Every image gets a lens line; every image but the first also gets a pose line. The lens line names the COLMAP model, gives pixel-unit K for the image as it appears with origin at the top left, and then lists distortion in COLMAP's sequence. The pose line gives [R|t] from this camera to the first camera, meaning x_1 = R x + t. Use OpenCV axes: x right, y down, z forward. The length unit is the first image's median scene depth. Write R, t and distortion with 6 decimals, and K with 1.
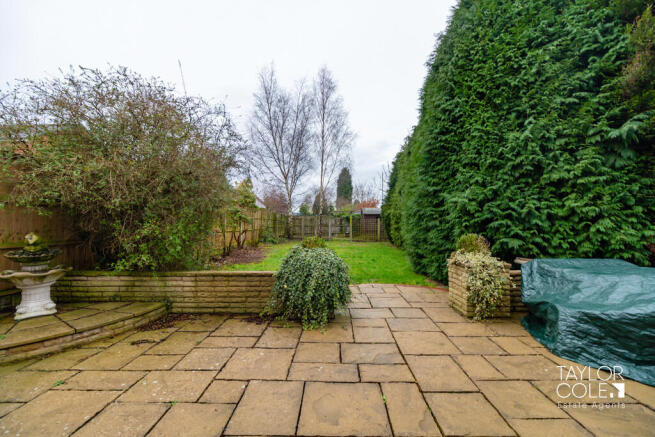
lens RADIAL K [[289.2, 0, 338.0], [0, 289.2, 216.4], [0, 0, 1]] dist [-0.001801, -0.001287]
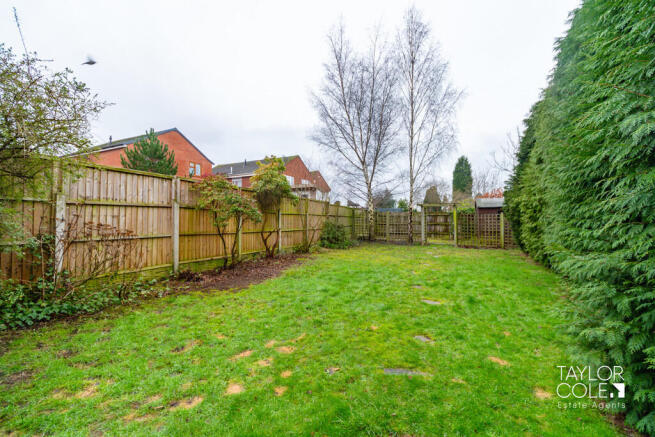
lens RADIAL K [[289.2, 0, 330.8], [0, 289.2, 213.5], [0, 0, 1]] dist [-0.001801, -0.001287]
pose [[0.914504, -0.012522, -0.404384, 0.055872], [0.011299, 0.999922, -0.005412, 0.007901], [0.404420, 0.000380, 0.914573, 0.261684]]
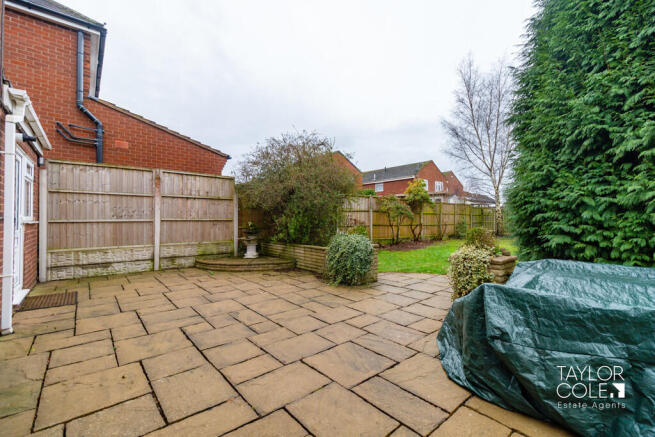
lens RADIAL K [[289.2, 0, 330.2], [0, 289.2, 216.0], [0, 0, 1]] dist [-0.001801, -0.001287]
pose [[0.652401, -0.004418, -0.757861, 0.194469], [0.014677, 0.999869, 0.006806, 0.002118], [0.757732, -0.015563, 0.652380, 0.000010]]
